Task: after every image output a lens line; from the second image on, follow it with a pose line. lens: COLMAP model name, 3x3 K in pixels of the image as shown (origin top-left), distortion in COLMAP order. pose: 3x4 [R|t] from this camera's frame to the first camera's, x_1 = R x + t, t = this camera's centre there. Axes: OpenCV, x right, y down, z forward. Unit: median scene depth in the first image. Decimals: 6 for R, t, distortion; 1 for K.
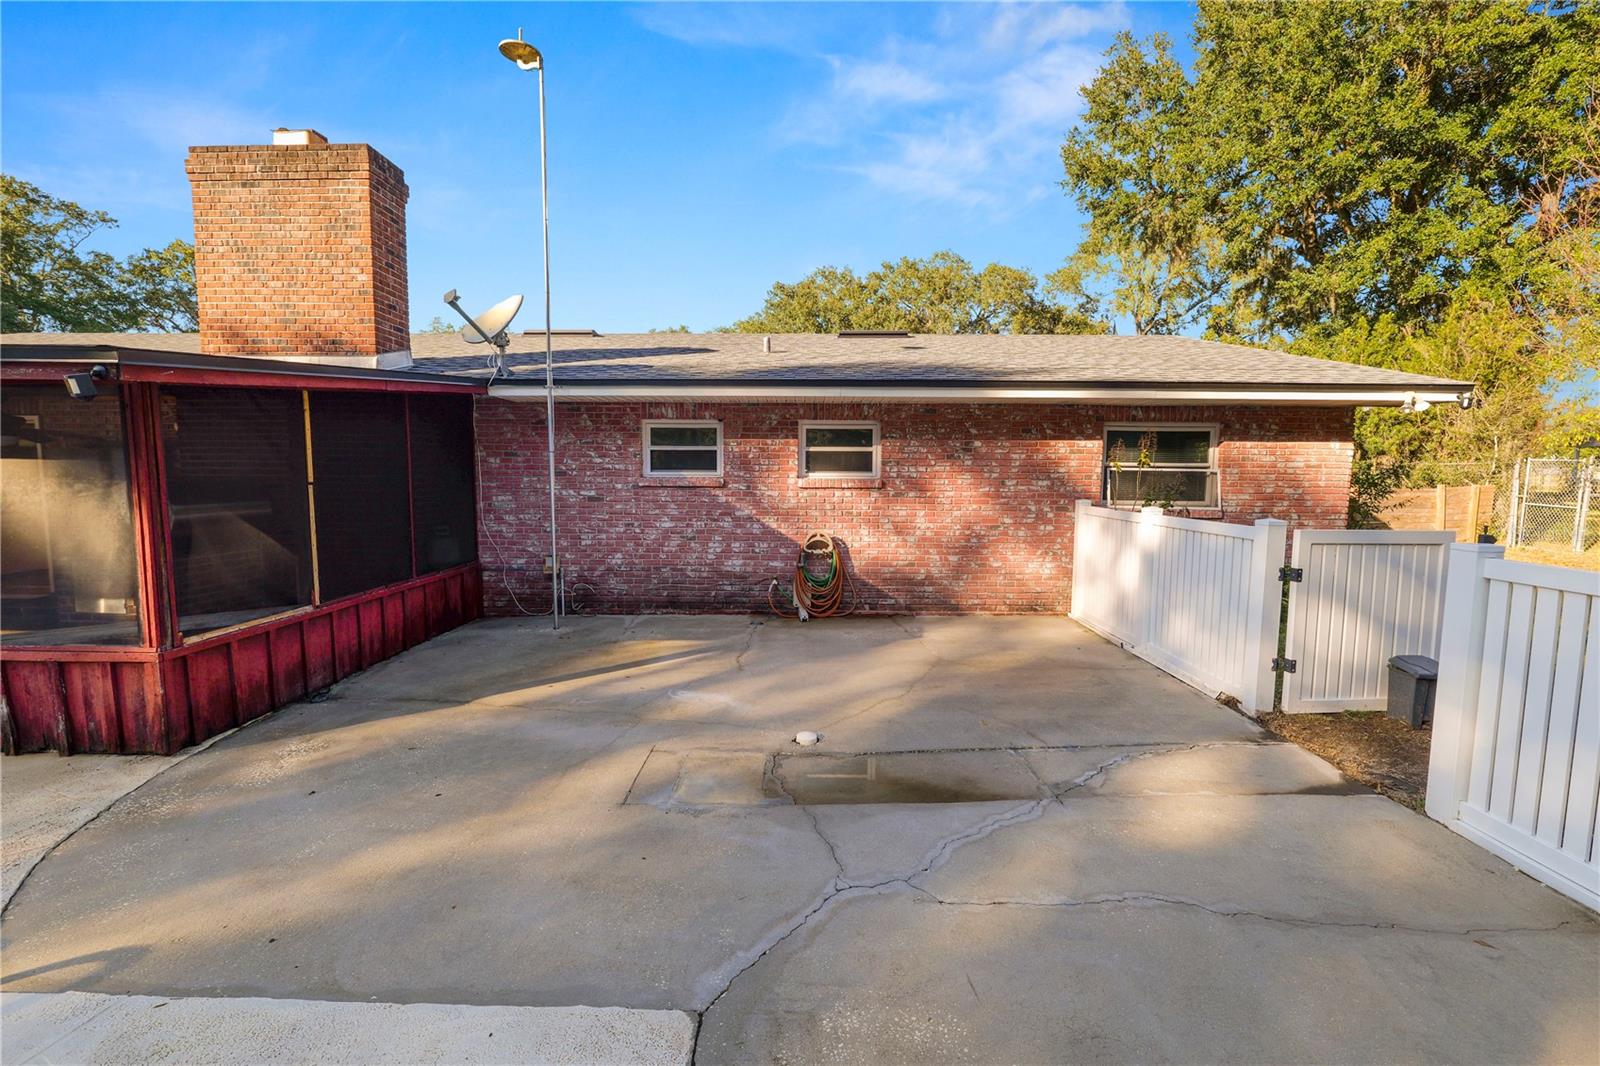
lens RADIAL K [[650.8, 0, 800.1], [0, 650.8, 527.4], [0, 0, 1]] dist [-0.013403, 0.001322]
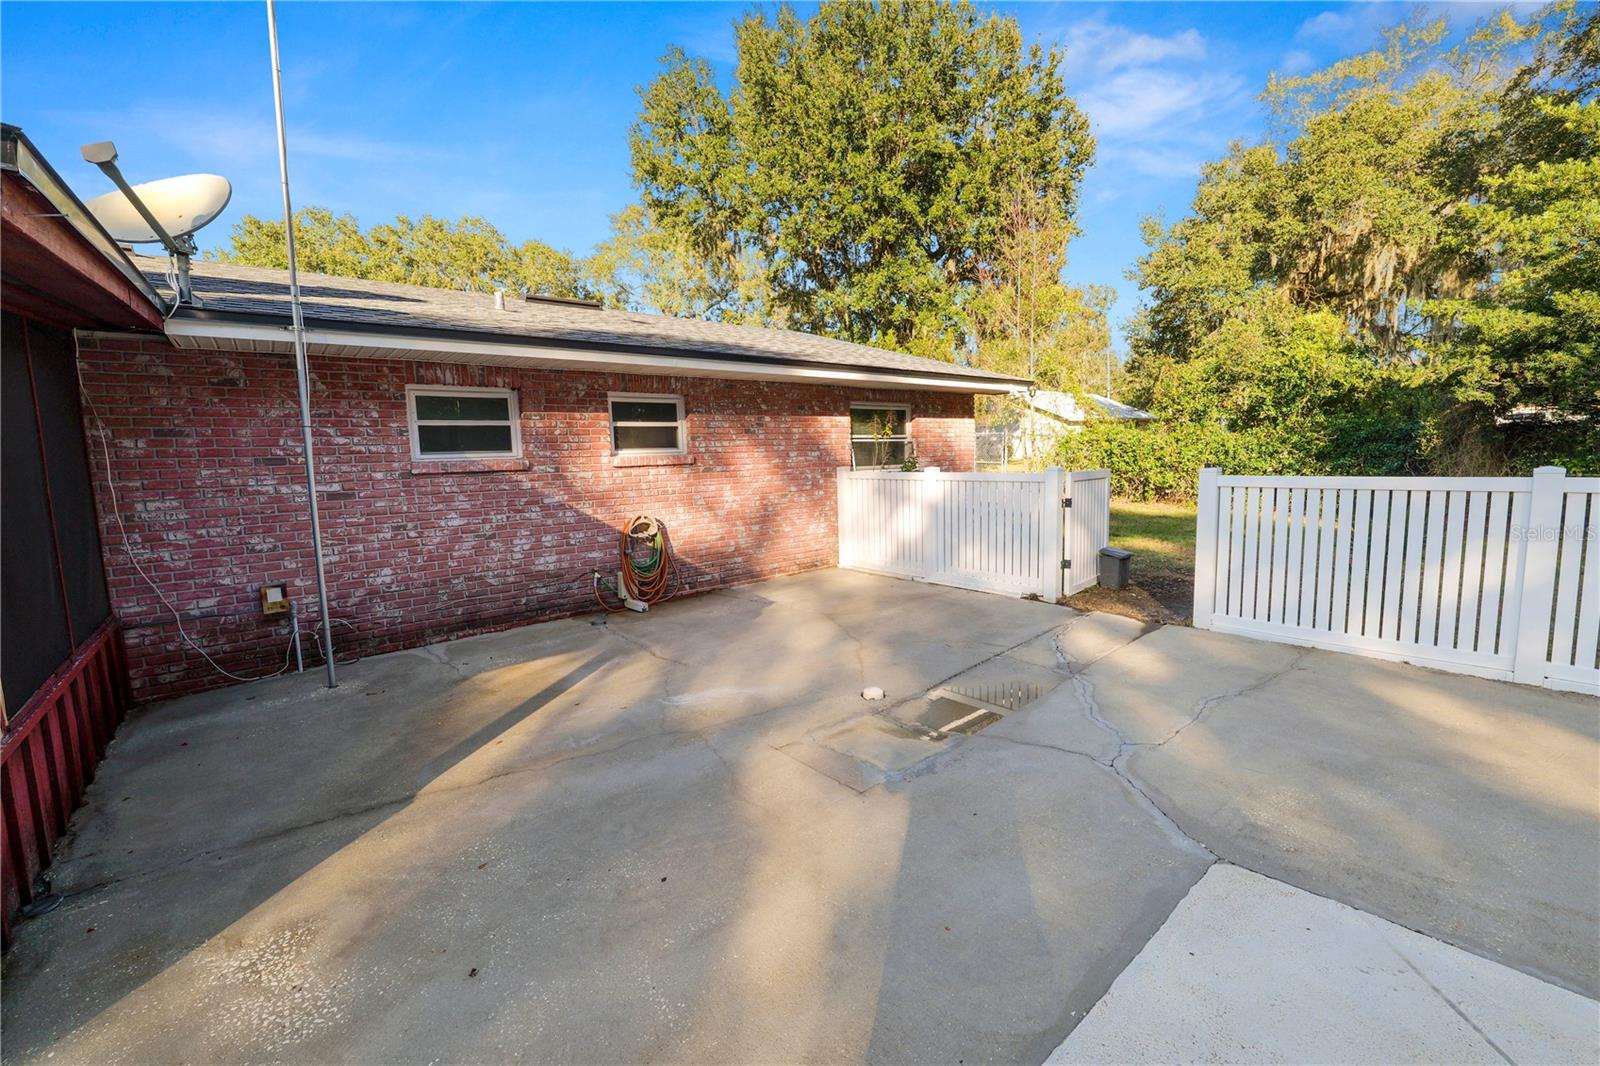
lens RADIAL K [[650.8, 0, 794.6], [0, 650.8, 526.2], [0, 0, 1]] dist [-0.013403, 0.001322]
pose [[0.758148, -0.100707, 0.644259, -0.402246], [0.089027, 0.994737, 0.050727, -0.003085], [-0.645977, 0.018898, 0.763123, 0.155113]]
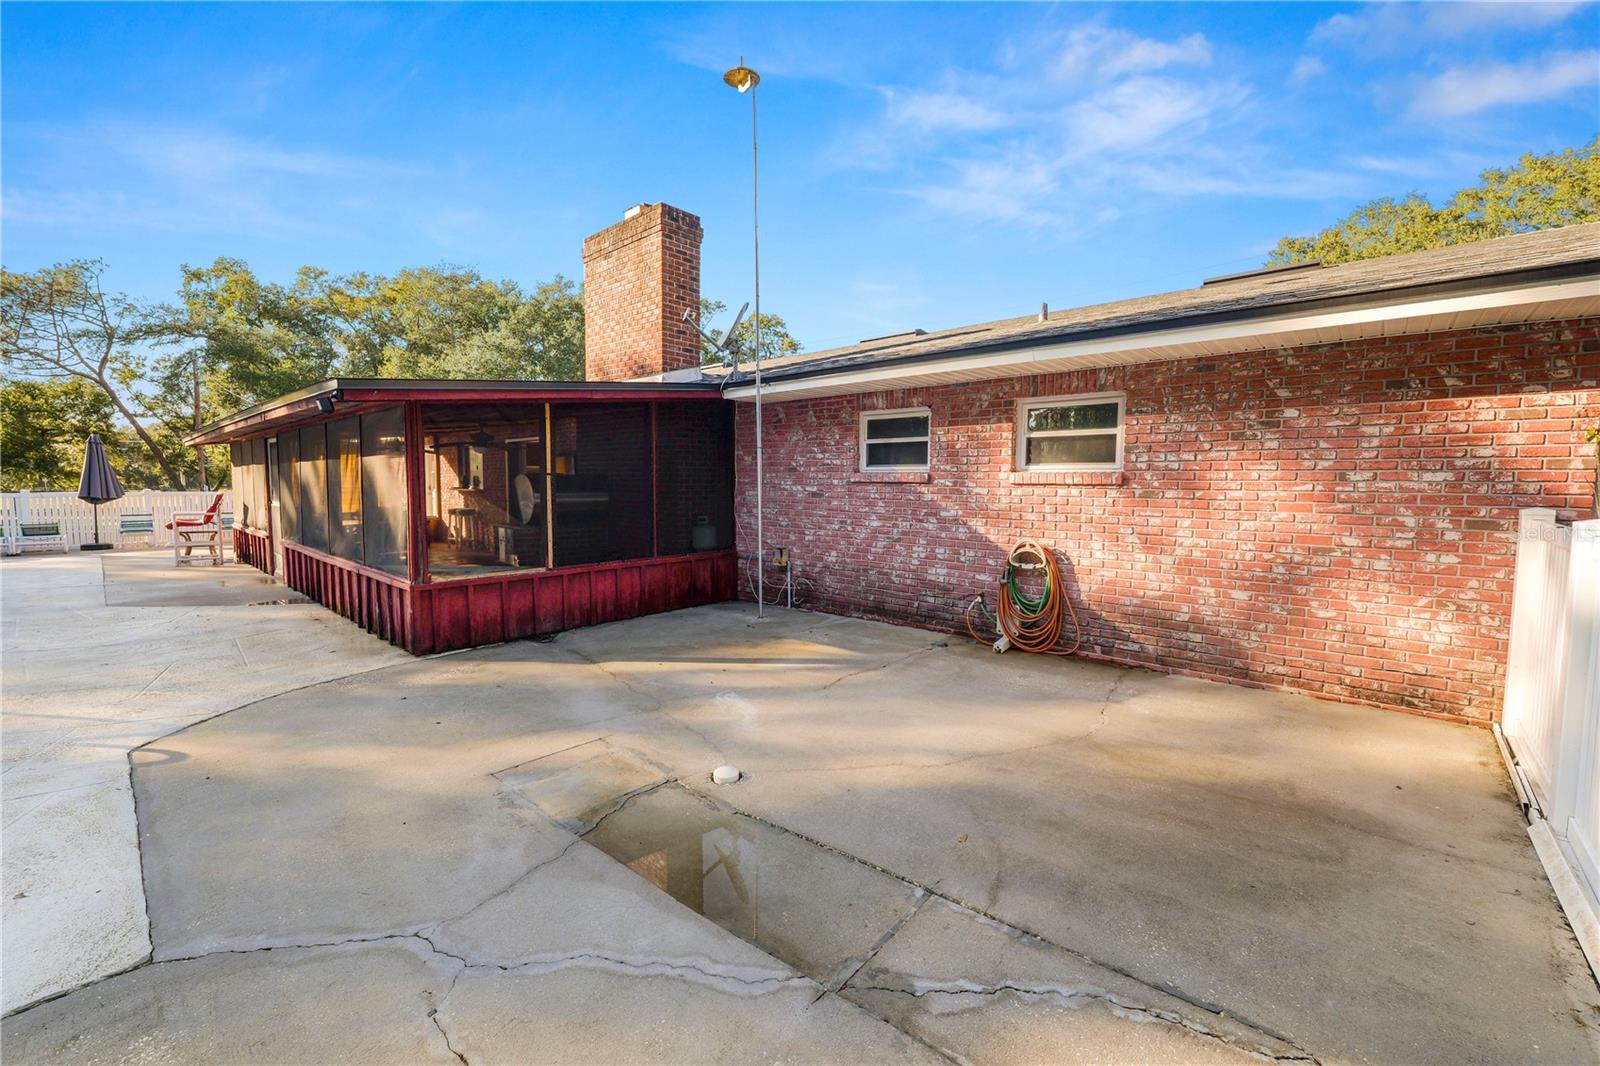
lens RADIAL K [[650.8, 0, 804.3], [0, 650.8, 527.1], [0, 0, 1]] dist [-0.013403, 0.001322]
pose [[0.749680, 0.045717, -0.660220, 0.336145], [-0.056444, 0.998393, 0.005041, 0.001605], [0.659389, 0.033486, 0.751056, 0.242635]]
